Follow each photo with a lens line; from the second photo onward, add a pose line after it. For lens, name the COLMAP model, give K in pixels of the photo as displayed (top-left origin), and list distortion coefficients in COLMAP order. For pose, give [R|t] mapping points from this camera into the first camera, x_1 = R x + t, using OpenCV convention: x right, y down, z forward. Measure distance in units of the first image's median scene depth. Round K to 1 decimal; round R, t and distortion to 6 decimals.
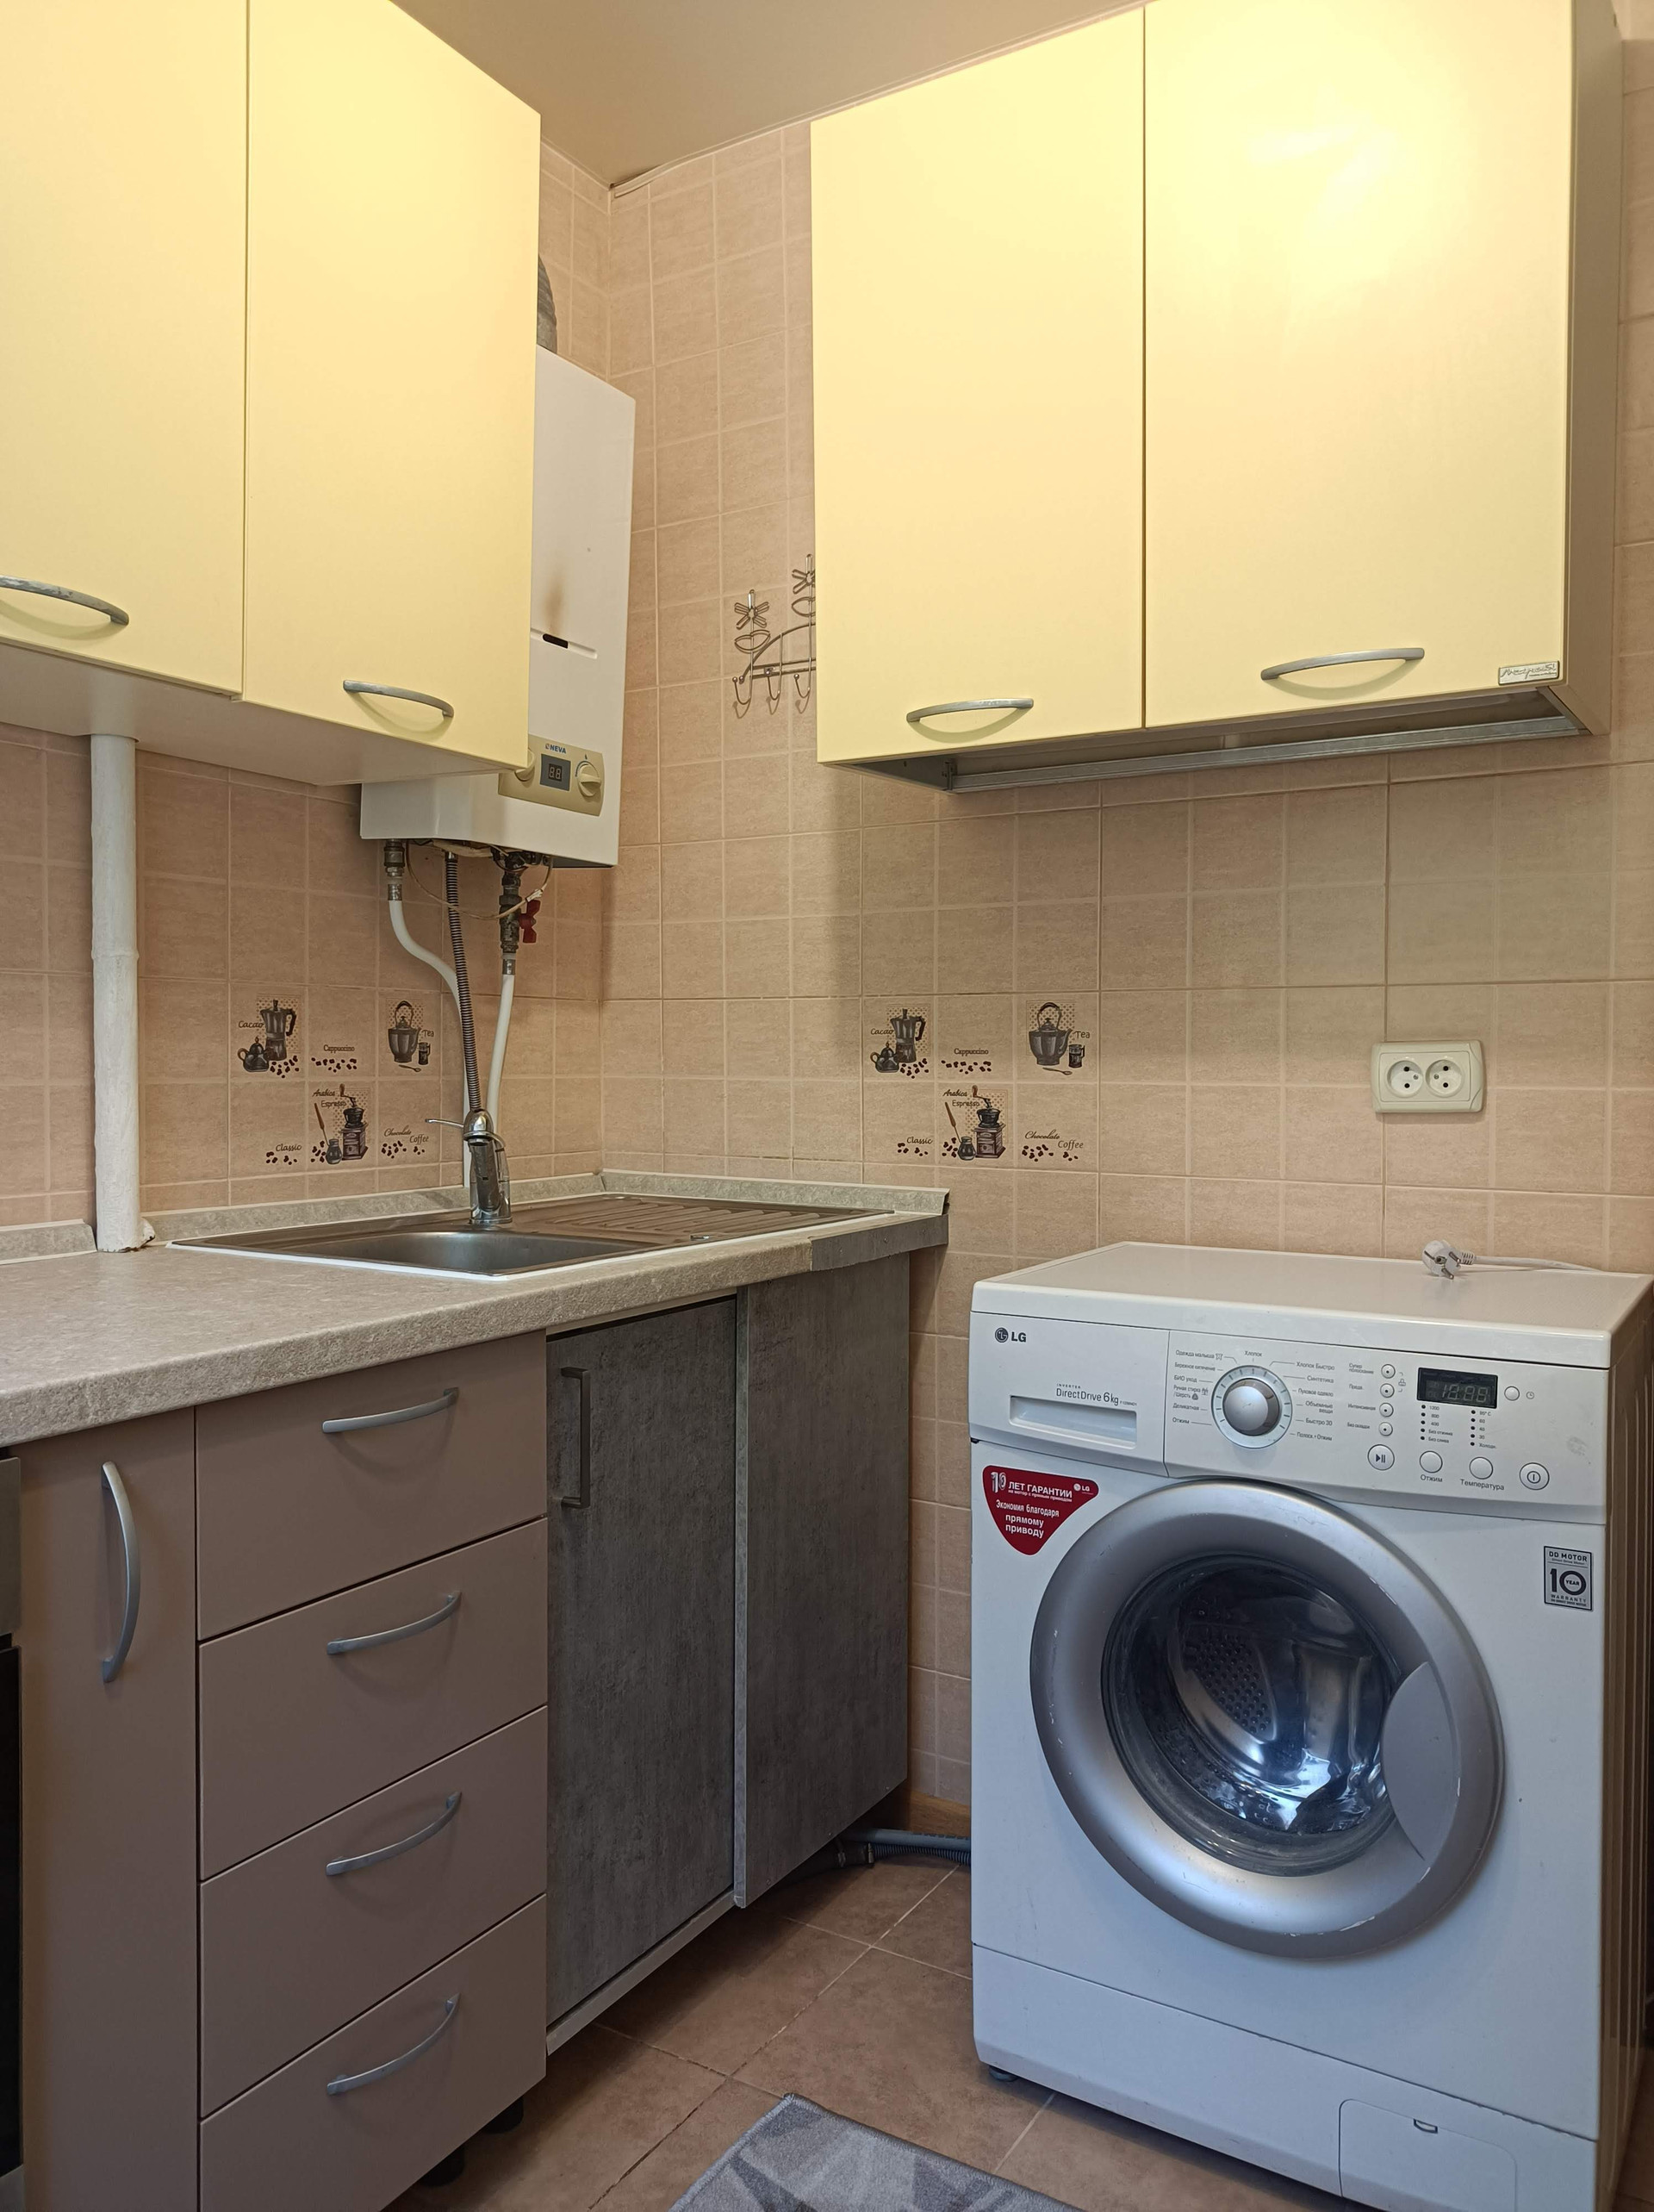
lens RADIAL K [[1645.0, 0, 837.2], [0, 1645.0, 1109.9], [0, 0, 1]] dist [0.025716, -0.021815]
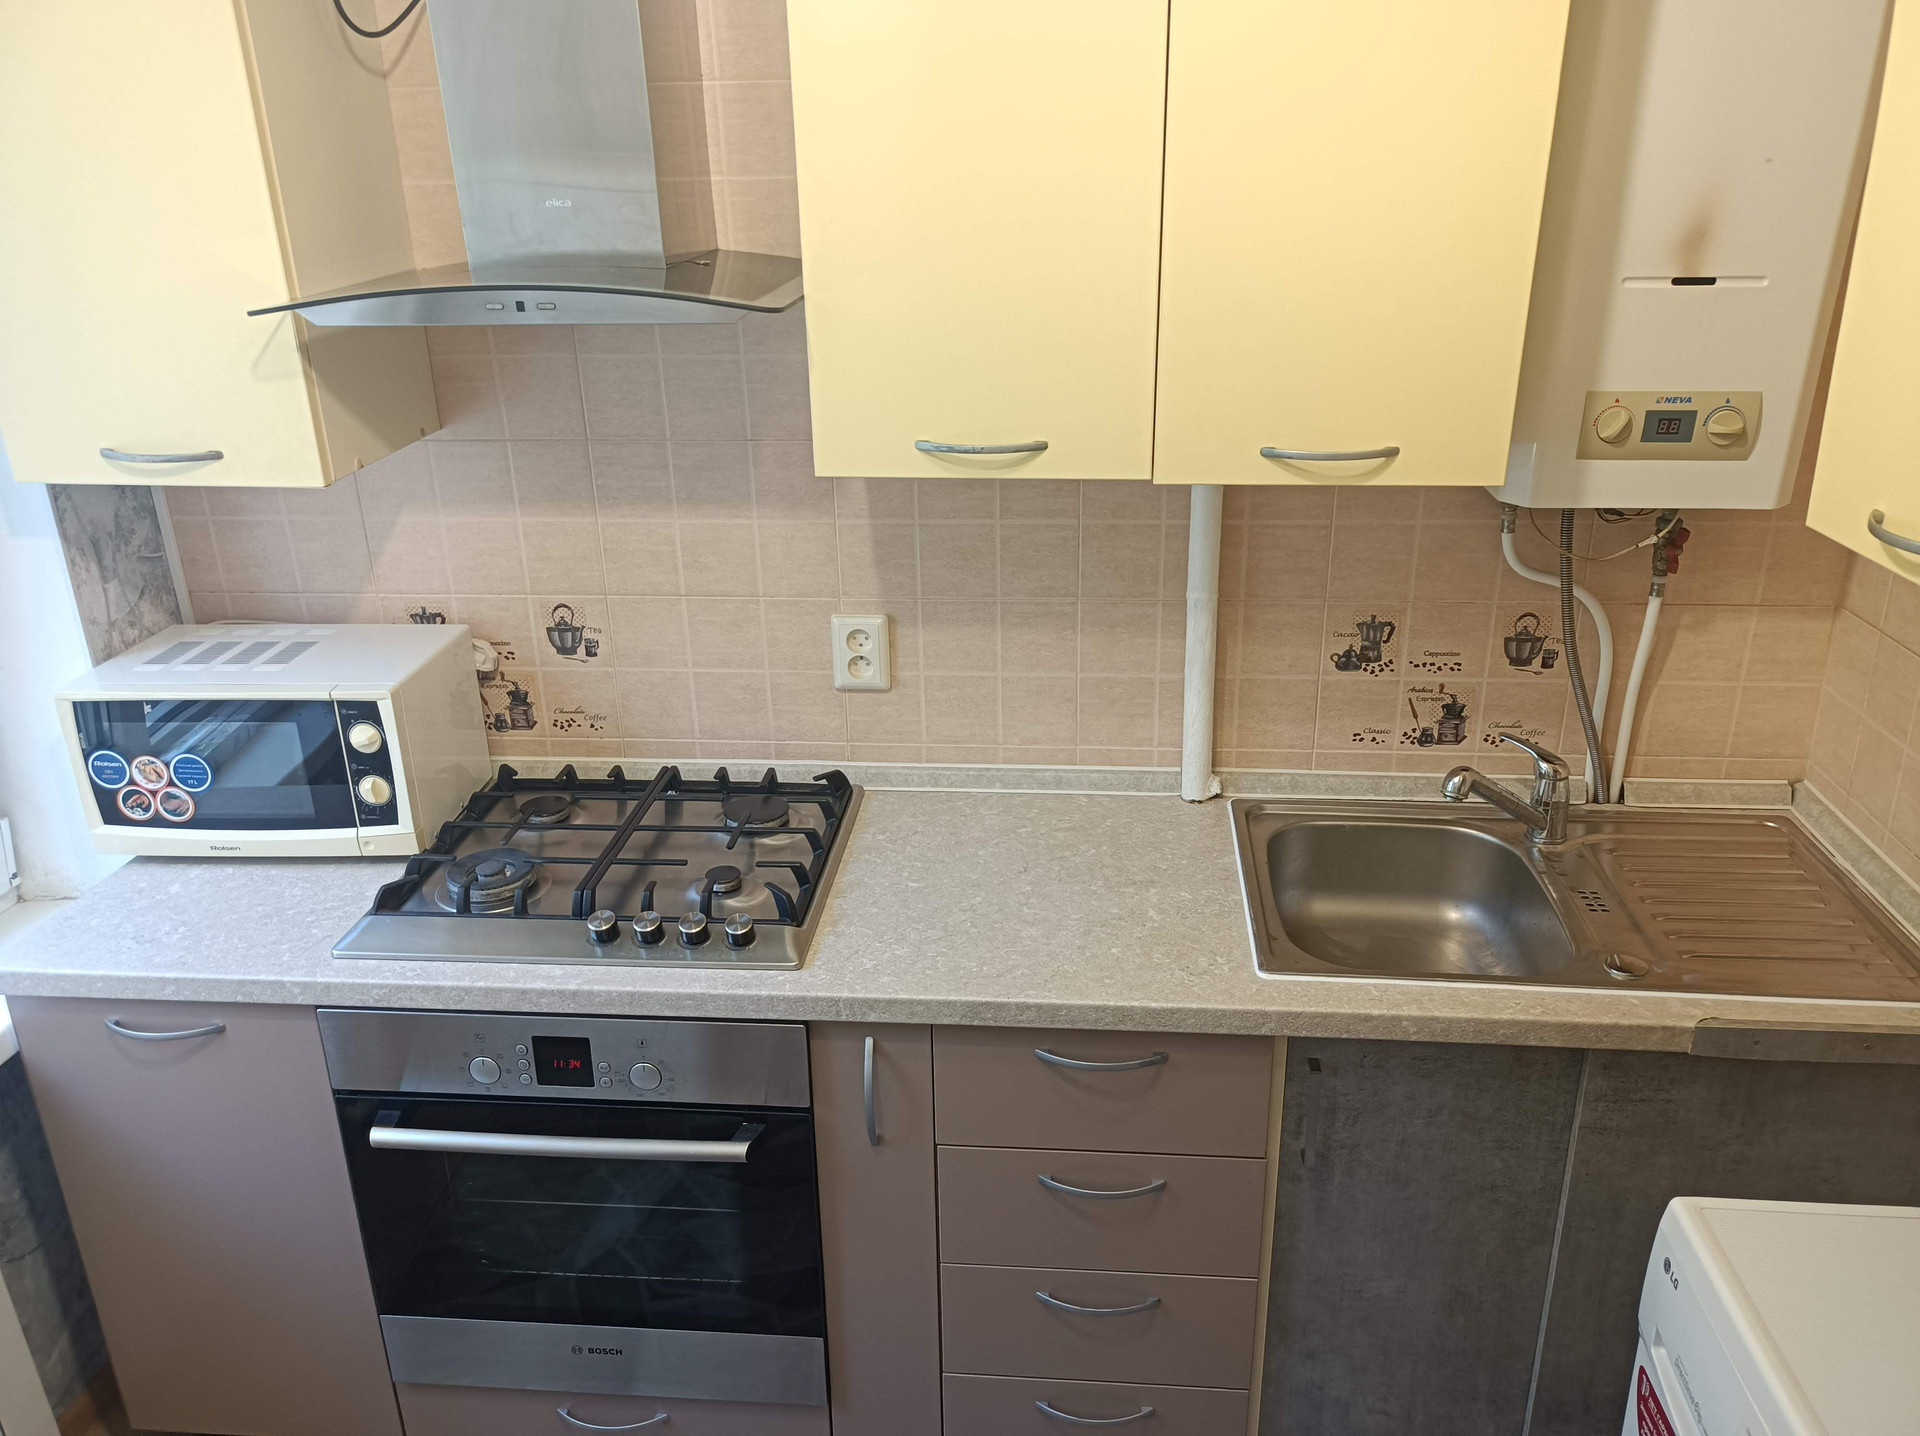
lens RADIAL K [[1428.0, 0, 967.9], [0, 1428.0, 715.5], [0, 0, 1]] dist [0.025716, -0.021815]
pose [[0.431886, 0.315187, -0.845063, 0.431045], [-0.017037, 0.939635, 0.341753, -0.350446], [0.901767, -0.133201, 0.411185, 0.311351]]
